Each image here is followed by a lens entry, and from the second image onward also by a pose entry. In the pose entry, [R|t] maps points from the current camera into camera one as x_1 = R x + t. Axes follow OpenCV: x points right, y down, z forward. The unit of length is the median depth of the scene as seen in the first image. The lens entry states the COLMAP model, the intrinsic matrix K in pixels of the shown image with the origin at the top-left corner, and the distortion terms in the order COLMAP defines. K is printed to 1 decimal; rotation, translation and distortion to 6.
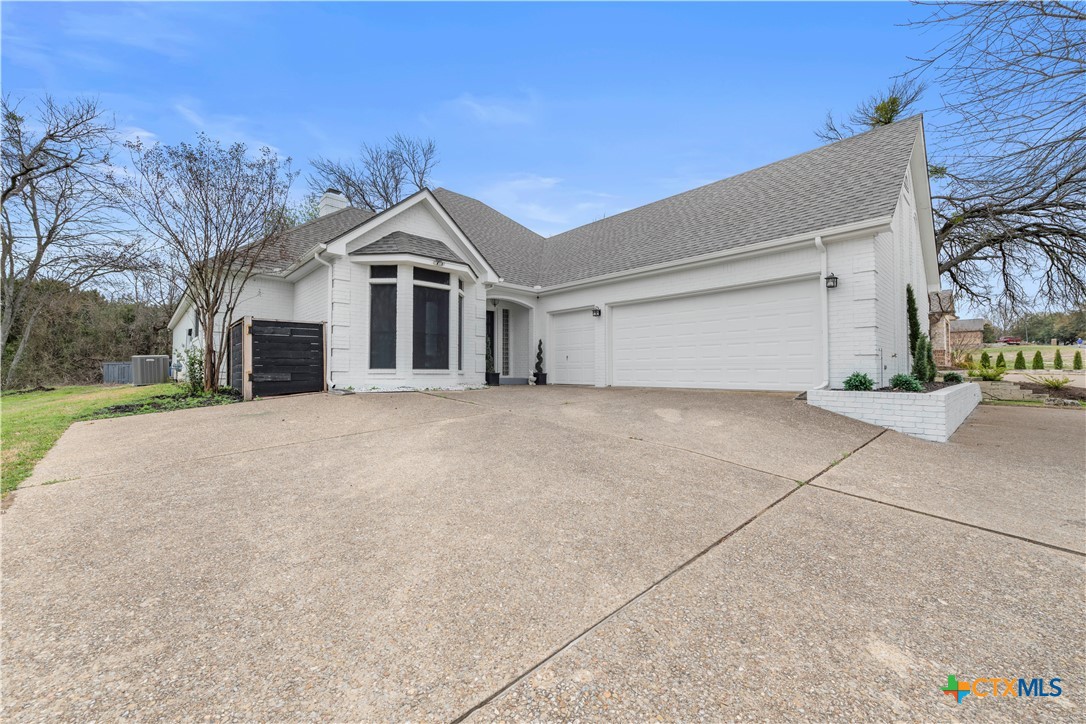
lens RADIAL K [[431.3, 0, 550.2], [0, 431.3, 362.2], [0, 0, 1]] dist [0.001806, -0.000612]
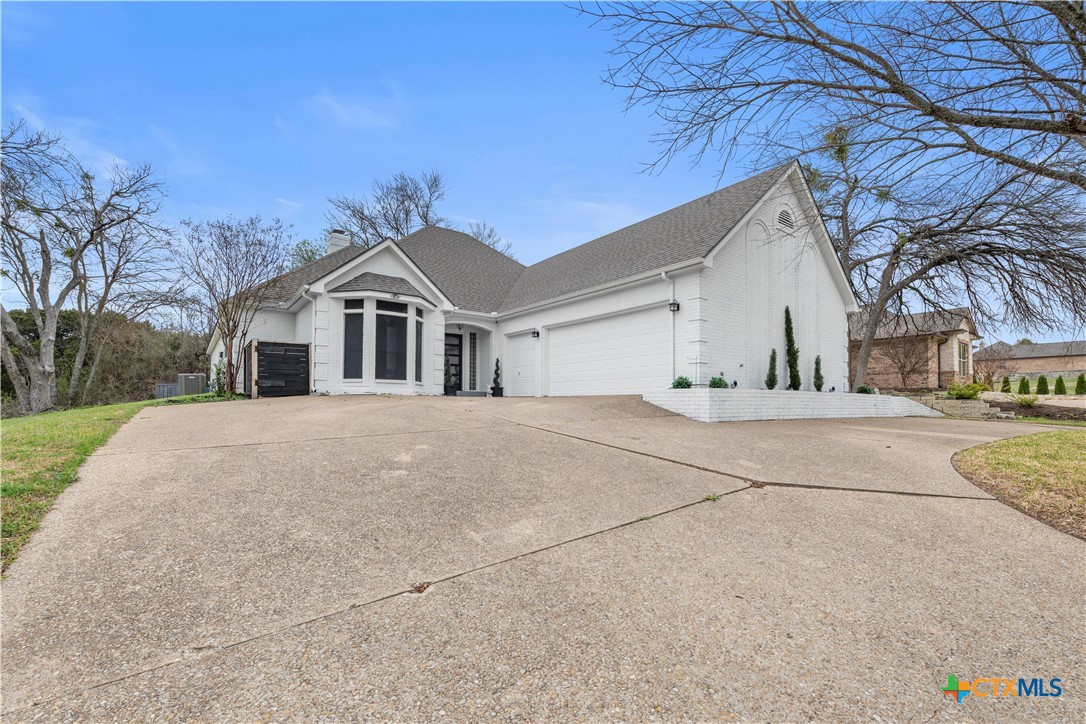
lens RADIAL K [[478.2, 0, 548.2], [0, 478.2, 393.5], [0, 0, 1]] dist [-0.001004, -0.000077]
pose [[0.994064, 0.001857, -0.108786, 0.284219], [-0.001833, 0.999998, 0.000320, 0.047029], [0.108786, -0.000118, 0.994065, -0.298891]]
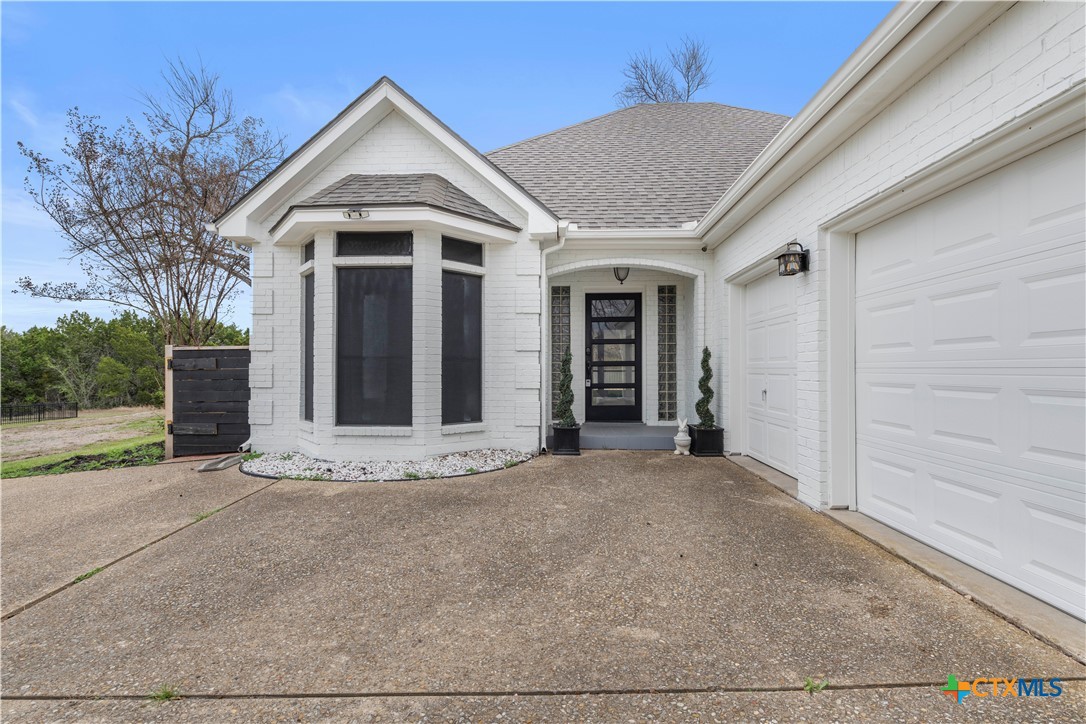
lens RADIAL K [[478.2, 0, 545.6], [0, 478.2, 367.0], [0, 0, 1]] dist [-0.001004, -0.000077]
pose [[0.698453, -0.005600, -0.715634, 0.228452], [0.019824, 0.999737, 0.011525, -0.046621], [0.715381, -0.022237, 0.698380, 0.624534]]
